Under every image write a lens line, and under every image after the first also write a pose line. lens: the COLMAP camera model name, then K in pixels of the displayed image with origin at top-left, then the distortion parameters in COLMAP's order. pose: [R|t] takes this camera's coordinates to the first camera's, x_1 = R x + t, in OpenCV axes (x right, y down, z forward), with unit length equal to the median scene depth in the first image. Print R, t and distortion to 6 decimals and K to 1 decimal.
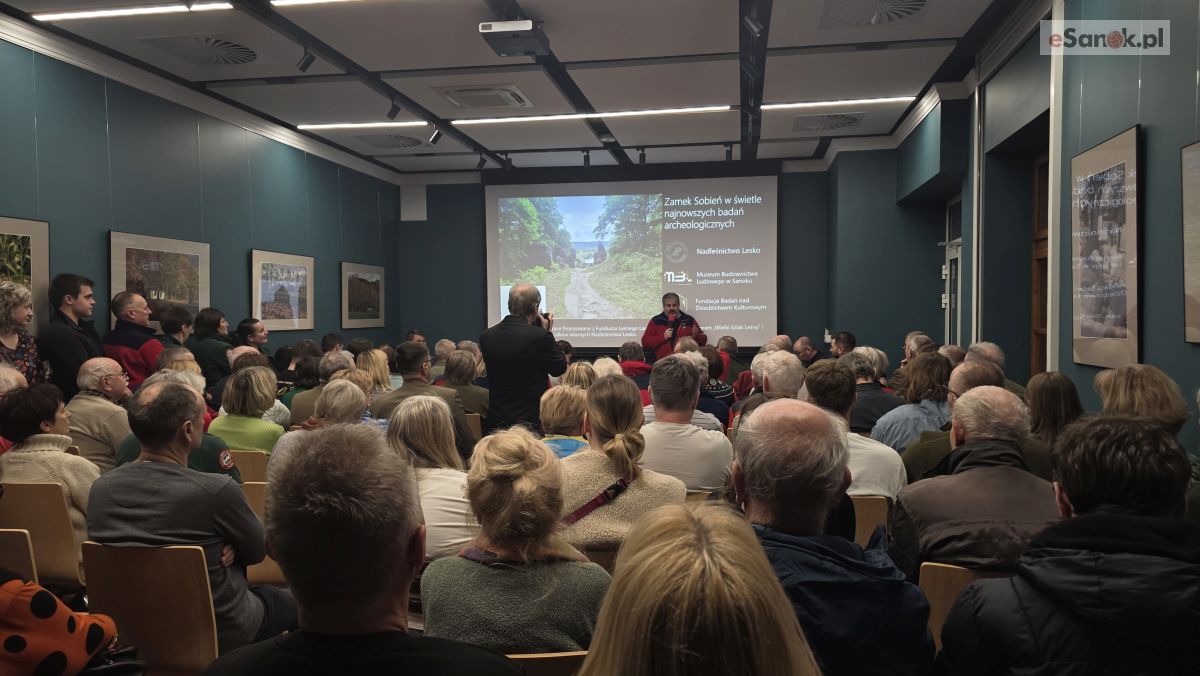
lens RADIAL K [[799.7, 0, 615.1], [0, 799.7, 345.1], [0, 0, 1]] dist [0.189933, -0.237045]
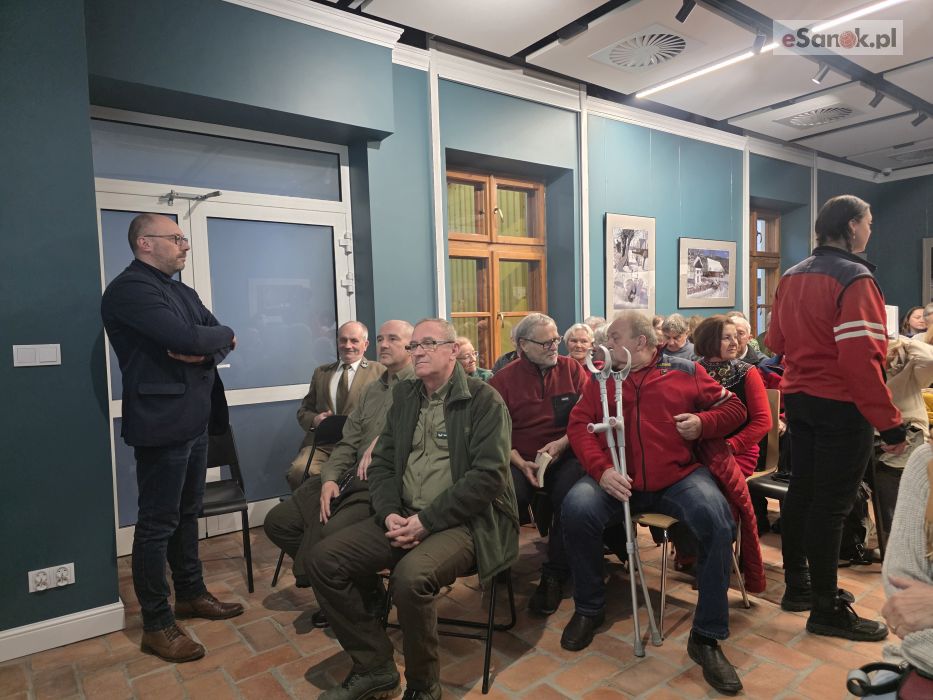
lens RADIAL K [[628.4, 0, 469.9], [0, 628.4, 355.0], [0, 0, 1]] dist [0.091429, -0.084800]
pose [[-0.727681, 0.000021, 0.685916, -0.083047], [0.064662, 0.995549, 0.068569, -0.011866], [-0.682861, 0.094249, -0.724443, 0.976086]]
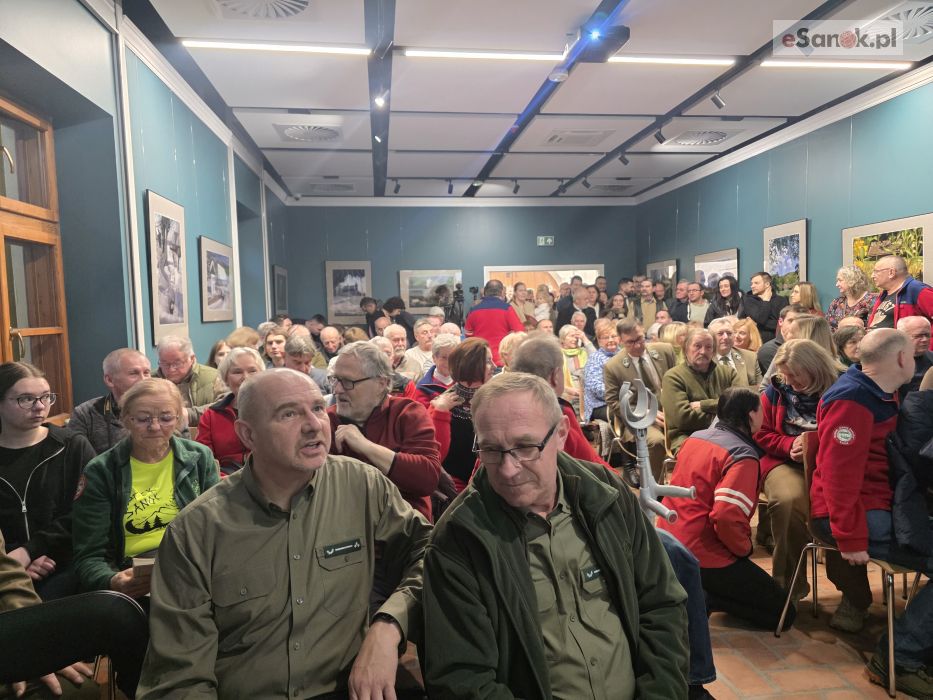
lens RADIAL K [[627.7, 0, 463.9], [0, 627.7, 349.3], [0, 0, 1]] dist [0.082838, -0.085405]
pose [[-0.957503, 0.050333, -0.283998, 0.161692], [0.022090, 0.994561, 0.101789, -0.028586], [0.287577, 0.091190, -0.953406, 0.920999]]
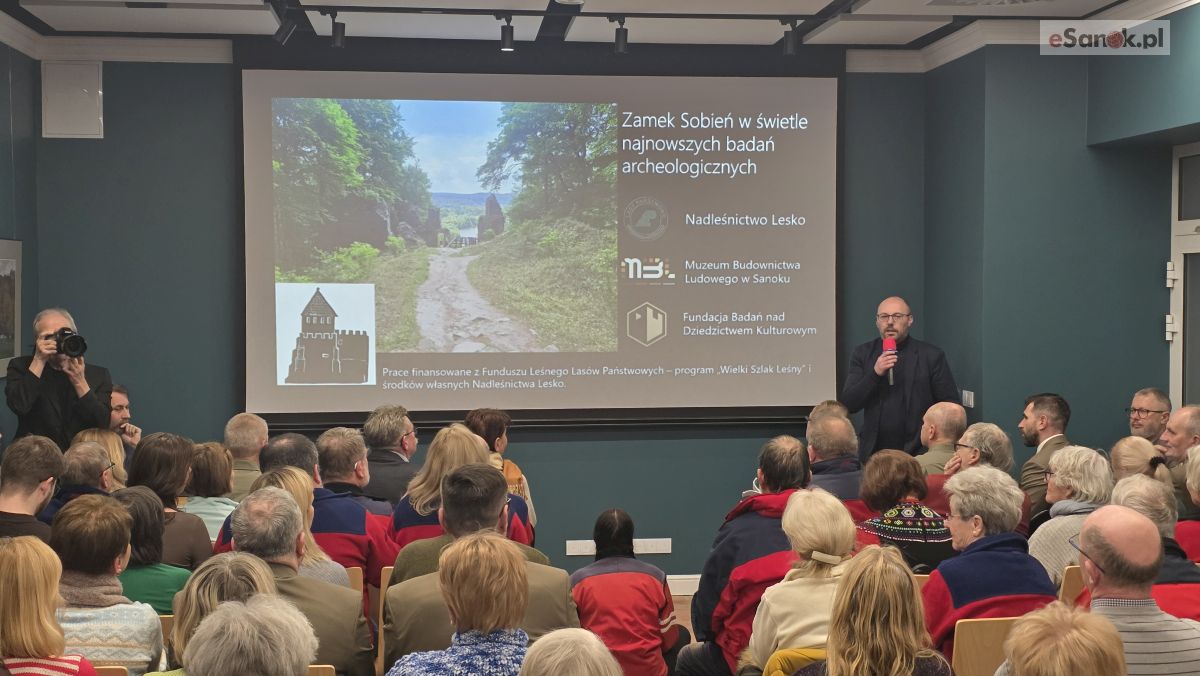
lens RADIAL K [[1585.4, 0, 604.6], [0, 1585.4, 337.9], [0, 0, 1]] dist [0.229685, -0.540623]
pose [[0.967663, -0.001877, 0.252239, -0.200080], [0.003288, 0.999981, -0.005171, -0.036928], [-0.252224, 0.005833, 0.967651, 0.045057]]
